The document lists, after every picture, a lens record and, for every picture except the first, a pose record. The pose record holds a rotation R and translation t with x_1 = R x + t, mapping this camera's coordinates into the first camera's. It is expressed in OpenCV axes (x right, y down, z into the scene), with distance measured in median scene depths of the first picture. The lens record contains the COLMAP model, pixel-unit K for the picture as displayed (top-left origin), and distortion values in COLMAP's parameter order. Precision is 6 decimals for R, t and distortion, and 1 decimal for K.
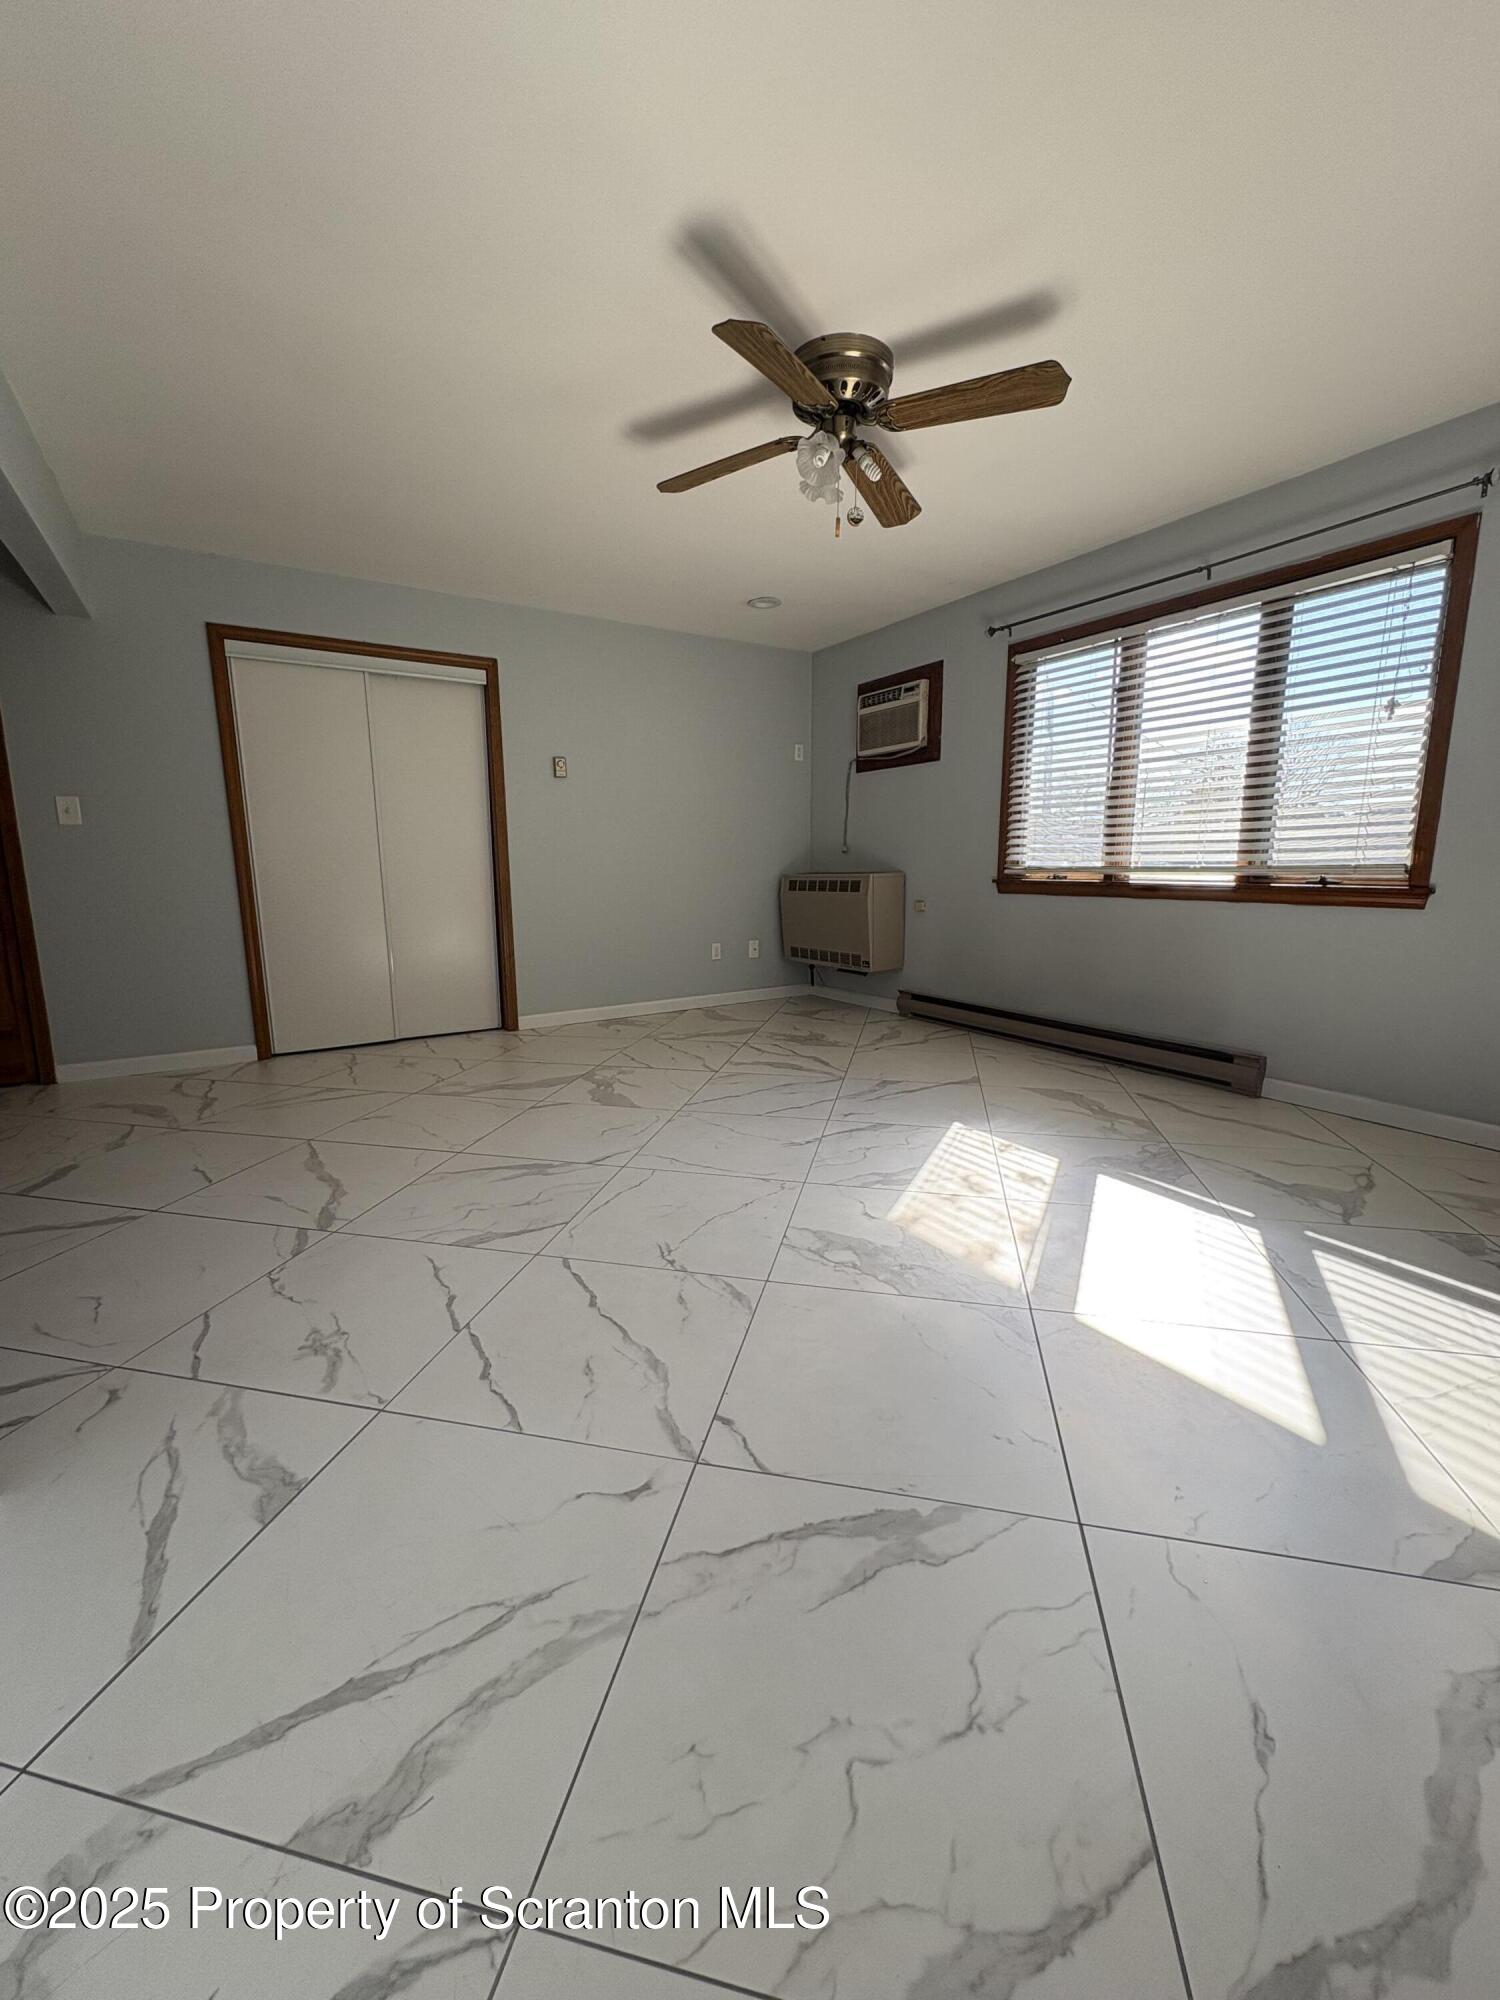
lens RADIAL K [[795.8, 0, 749.0], [0, 795.8, 997.4], [0, 0, 1]] dist [0.001241, -0.000545]
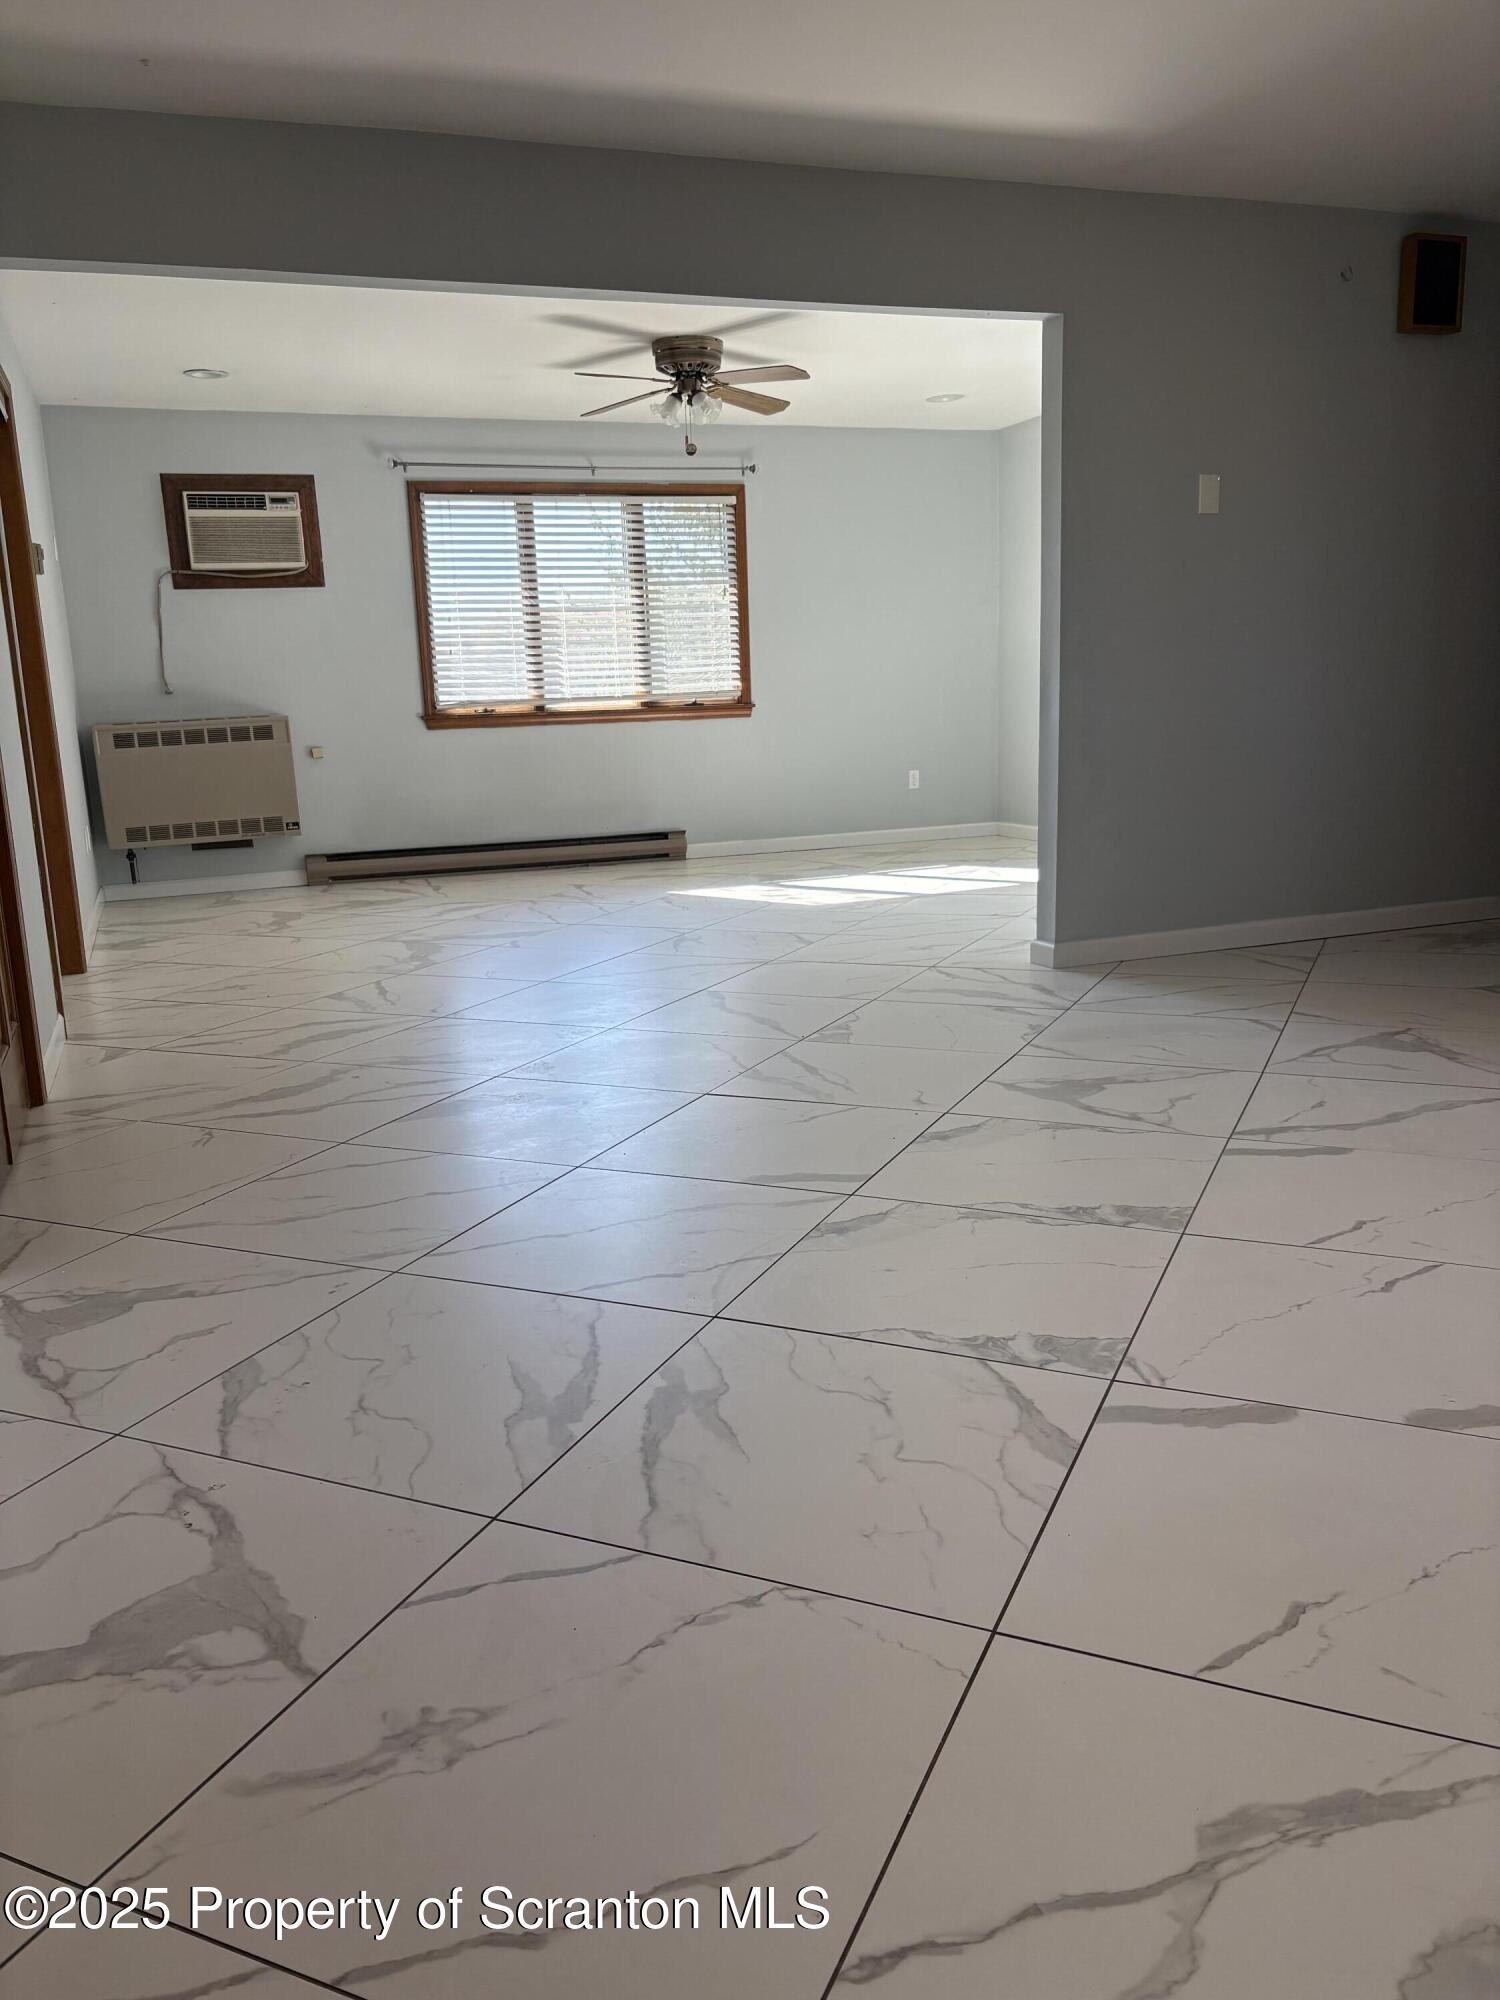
lens RADIAL K [[1515.4, 0, 735.4], [0, 1515.4, 1003.0], [0, 0, 1]] dist [0.033764, -0.038871]
pose [[0.205161, -0.201620, 0.957736, -1.582894], [0.198372, 0.966807, 0.161036, -0.032498], [-0.958414, 0.156950, 0.238347, 0.249852]]
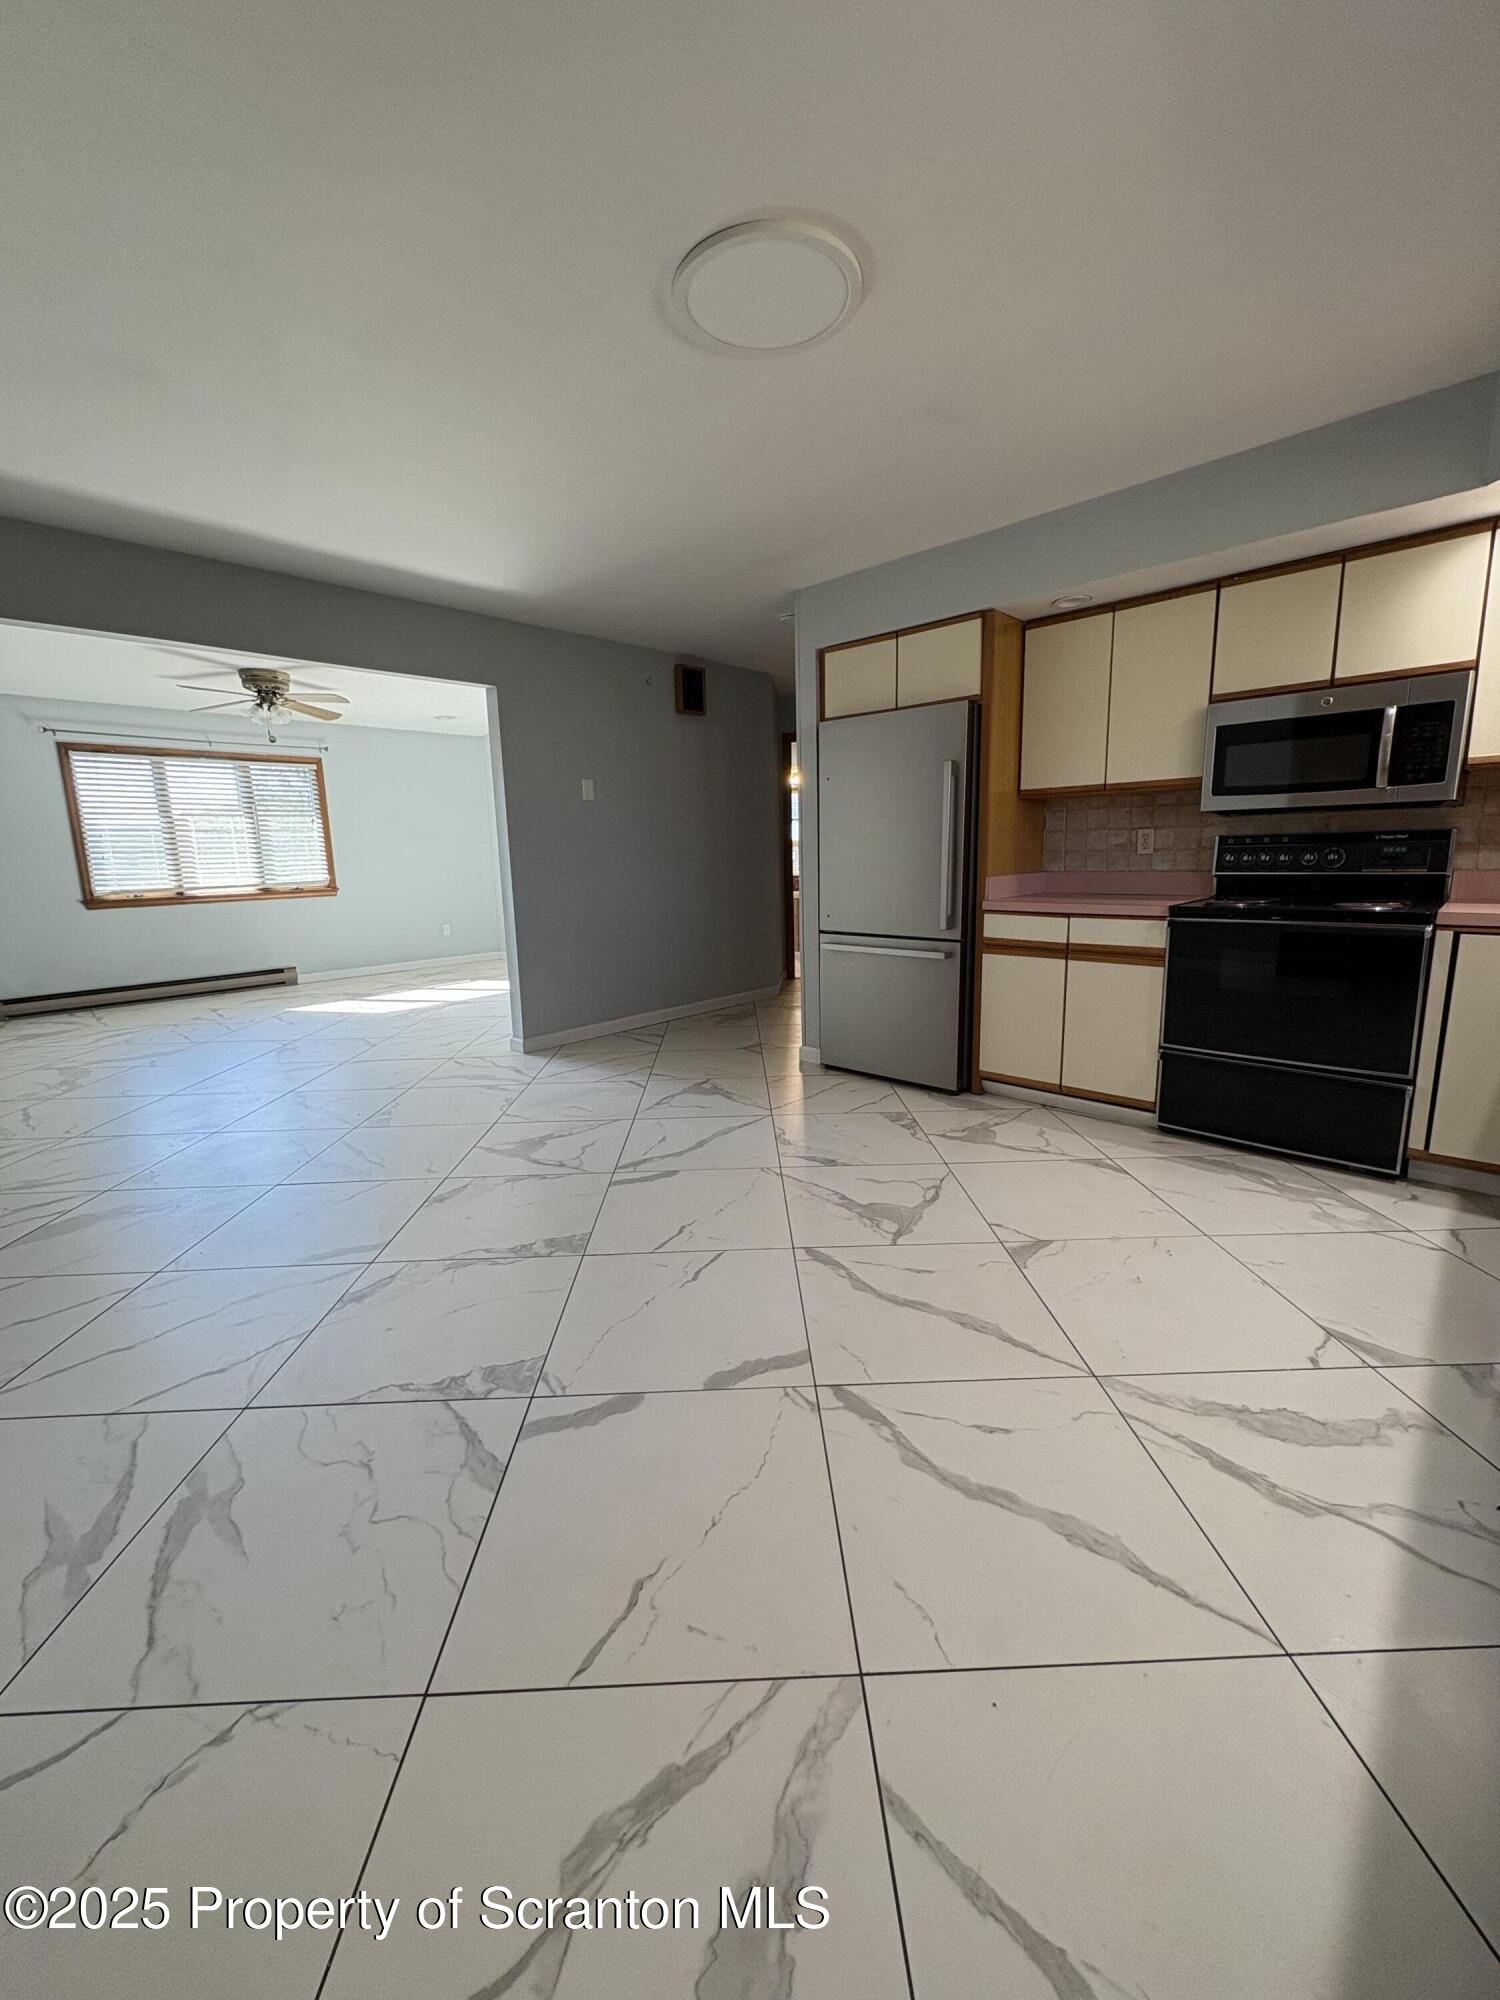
lens RADIAL K [[795.8, 0, 749.0], [0, 795.8, 997.4], [0, 0, 1]] dist [0.001241, -0.000545]
pose [[-0.247242, -0.167353, 0.954392, -1.485635], [0.187475, 0.958097, 0.216570, -0.070891], [-0.950644, 0.232469, -0.205507, 0.200306]]
